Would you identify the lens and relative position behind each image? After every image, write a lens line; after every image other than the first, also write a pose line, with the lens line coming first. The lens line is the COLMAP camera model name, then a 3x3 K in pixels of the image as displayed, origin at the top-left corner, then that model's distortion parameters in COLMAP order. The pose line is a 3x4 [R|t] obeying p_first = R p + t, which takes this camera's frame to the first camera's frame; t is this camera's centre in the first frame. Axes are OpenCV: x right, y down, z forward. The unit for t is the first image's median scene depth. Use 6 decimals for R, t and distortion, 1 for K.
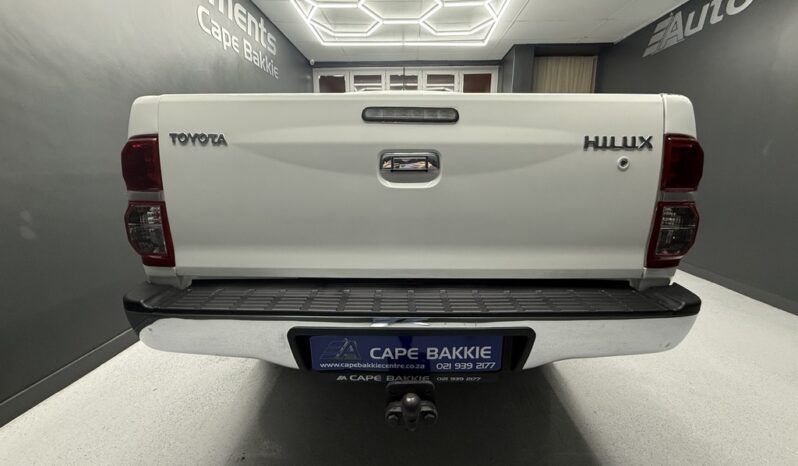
lens RADIAL K [[318.2, 0, 401.0], [0, 318.2, 236.8], [0, 0, 1]] dist [-0.000946, 0.000101]
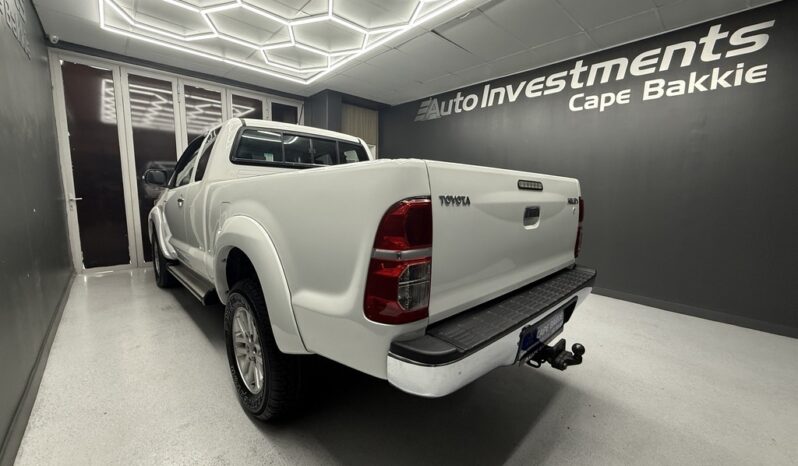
lens RADIAL K [[318.2, 0, 395.4], [0, 318.2, 236.5], [0, 0, 1]] dist [-0.000946, 0.000101]
pose [[0.717440, -0.083557, 0.691591, -0.397879], [0.126767, 0.991864, -0.011669, -0.045947], [-0.684989, 0.096043, 0.722195, 0.075601]]
